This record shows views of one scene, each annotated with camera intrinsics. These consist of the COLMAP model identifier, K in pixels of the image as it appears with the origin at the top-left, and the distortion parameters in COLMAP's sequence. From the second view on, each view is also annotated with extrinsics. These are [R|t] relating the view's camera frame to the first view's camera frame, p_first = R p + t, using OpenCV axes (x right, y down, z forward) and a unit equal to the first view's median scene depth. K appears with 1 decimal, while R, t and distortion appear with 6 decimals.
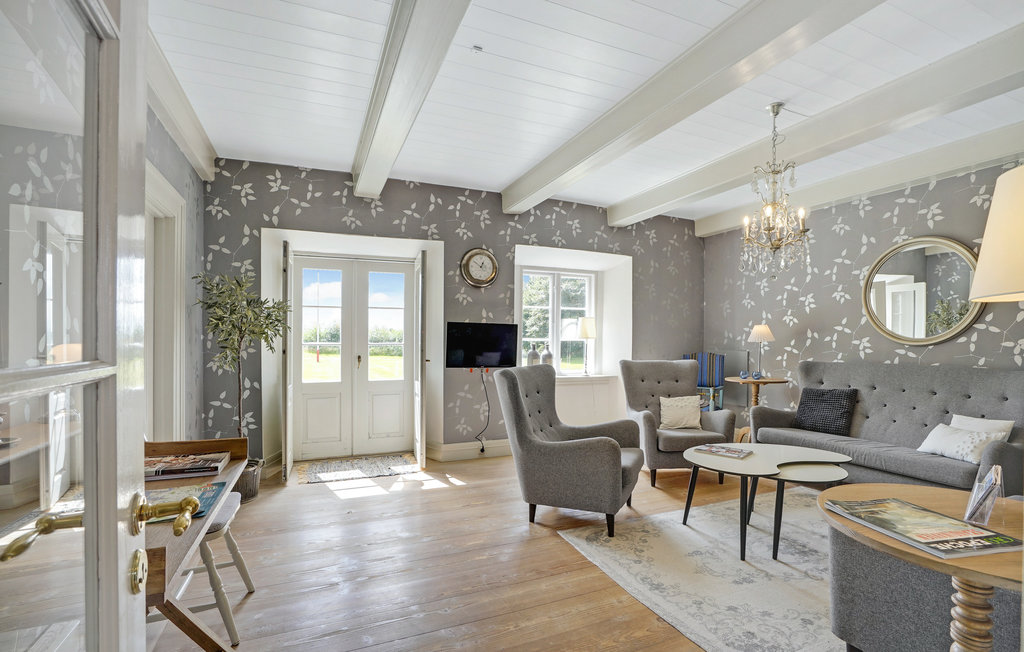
lens RADIAL K [[473.9, 0, 524.1], [0, 473.9, 354.2], [0, 0, 1]] dist [-0.052227, 0.019024]
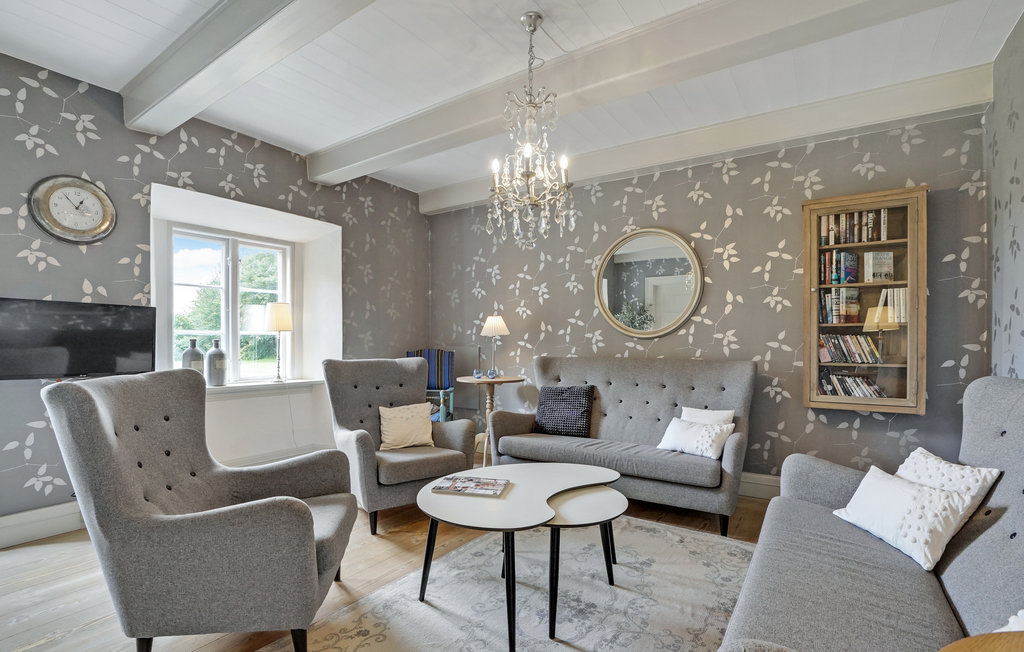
lens RADIAL K [[473.9, 0, 524.1], [0, 473.9, 354.2], [0, 0, 1]] dist [-0.052227, 0.019024]
pose [[0.837127, -0.015022, 0.546802, 0.074591], [0.014658, 0.999880, 0.005029, 0.005509], [-0.546812, 0.003805, 0.837247, 0.256523]]
